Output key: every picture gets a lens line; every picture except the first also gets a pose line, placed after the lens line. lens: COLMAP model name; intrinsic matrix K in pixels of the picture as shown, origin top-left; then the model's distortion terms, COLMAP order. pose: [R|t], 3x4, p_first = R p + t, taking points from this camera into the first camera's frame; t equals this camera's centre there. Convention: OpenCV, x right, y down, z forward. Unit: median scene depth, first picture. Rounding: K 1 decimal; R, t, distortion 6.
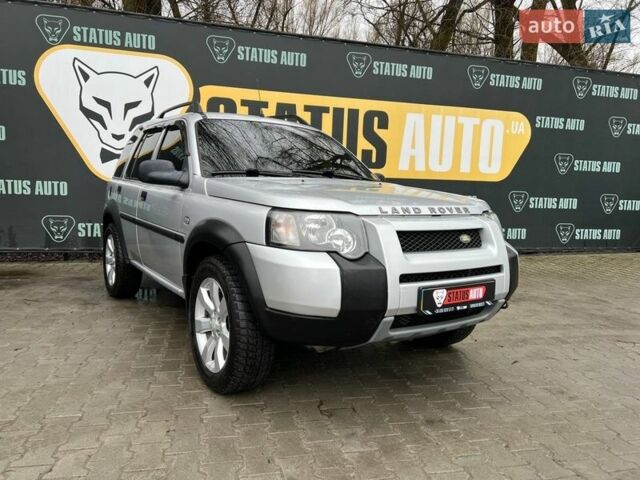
lens RADIAL K [[479.1, 0, 315.9], [0, 479.1, 242.0], [0, 0, 1]] dist [0.044099, -0.040855]
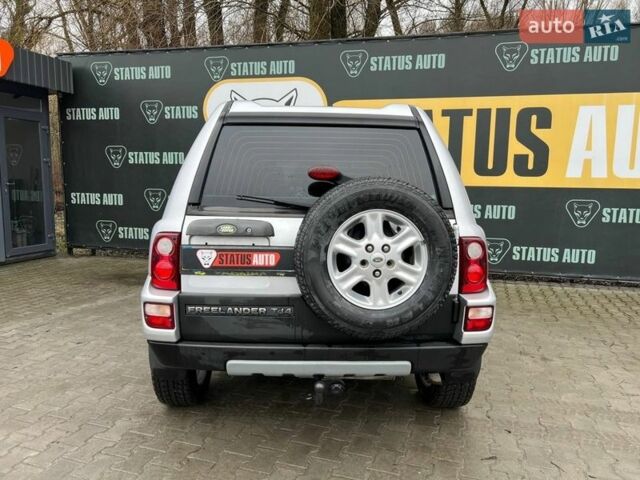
lens RADIAL K [[482.2, 0, 318.8], [0, 482.2, 239.9], [0, 0, 1]] dist [0.040097, -0.049429]
pose [[0.865069, 0.043585, -0.499756, 0.268851], [-0.042055, 0.999013, 0.014329, -0.045906], [0.499887, 0.008622, 0.866048, 0.098836]]
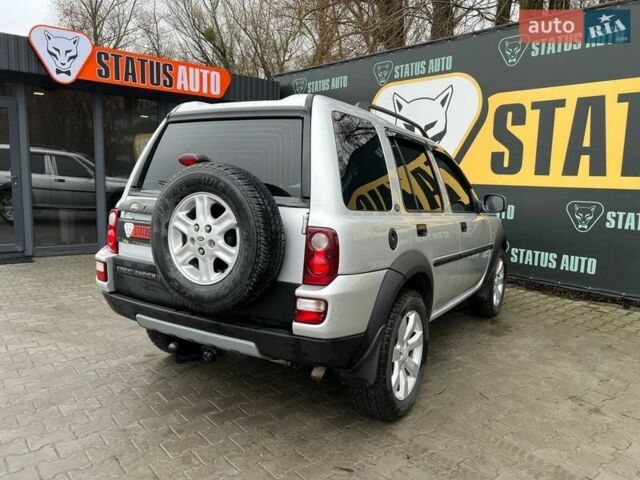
lens RADIAL K [[481.0, 0, 321.0], [0, 481.0, 240.5], [0, 0, 1]] dist [0.049522, -0.056900]
pose [[0.461677, 0.094402, -0.882010, 0.485188], [-0.111679, 0.992595, 0.047781, -0.054533], [0.879990, 0.076442, 0.468801, 0.301739]]
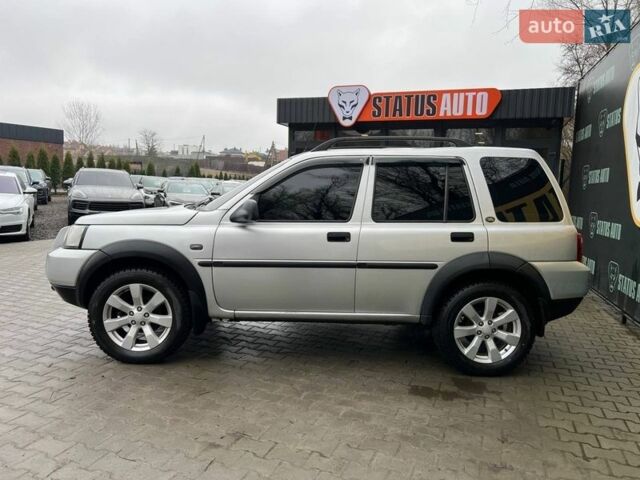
lens RADIAL K [[481.3, 0, 318.0], [0, 481.3, 242.5], [0, 0, 1]] dist [0.045711, -0.051459]
pose [[-0.541223, 0.036945, -0.840067, 0.493966], [-0.147035, 0.979485, 0.137805, -0.129217], [0.827924, 0.198103, -0.524688, 0.987455]]
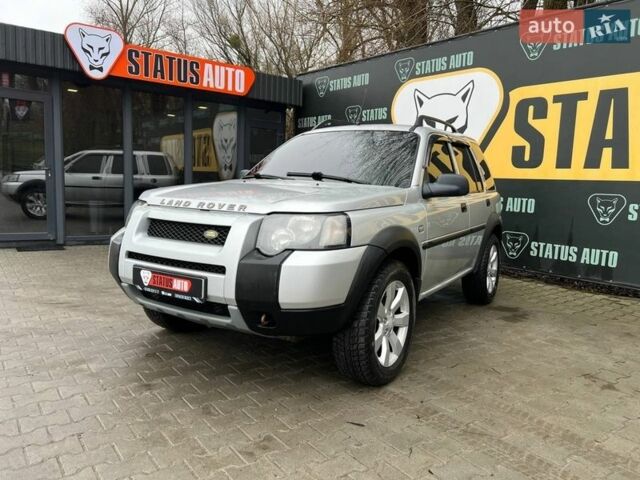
lens RADIAL K [[481.3, 0, 318.0], [0, 481.3, 242.5], [0, 0, 1]] dist [0.045711, -0.051459]
pose [[0.416093, 0.090948, -0.904763, 0.504739], [-0.125068, 0.991253, 0.042125, -0.023063], [0.900680, 0.095629, 0.423828, 0.300378]]
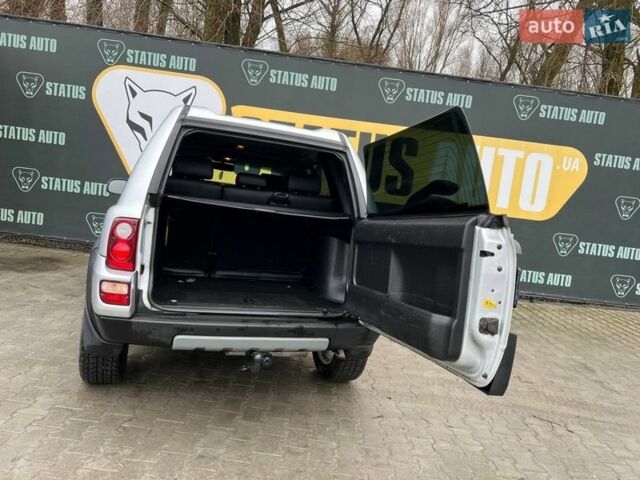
lens RADIAL K [[481.0, 0, 321.0], [0, 481.0, 240.5], [0, 0, 1]] dist [0.049522, -0.056900]
pose [[0.967025, 0.108993, -0.230182, 0.239057], [-0.114666, 0.993339, -0.011374, -0.037428], [0.227410, 0.037393, 0.973081, 0.010739]]
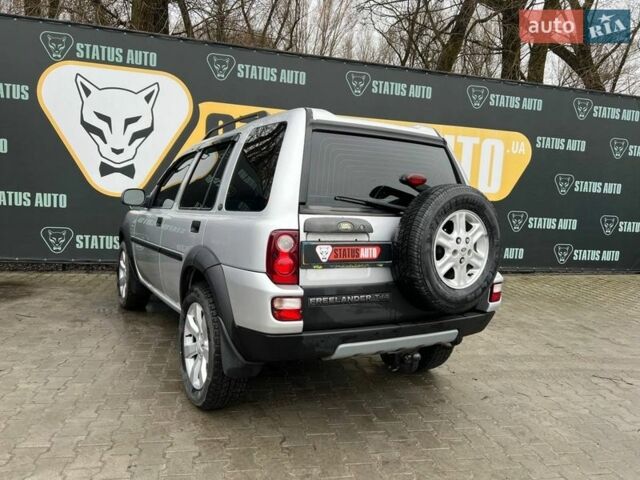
lens RADIAL K [[481.3, 0, 318.0], [0, 481.3, 242.5], [0, 0, 1]] dist [0.045711, -0.051459]
pose [[0.999541, 0.025442, -0.016418, 0.034165], [-0.025532, 0.999660, -0.005281, -0.031018], [0.016278, 0.005698, 0.999851, -0.013192]]
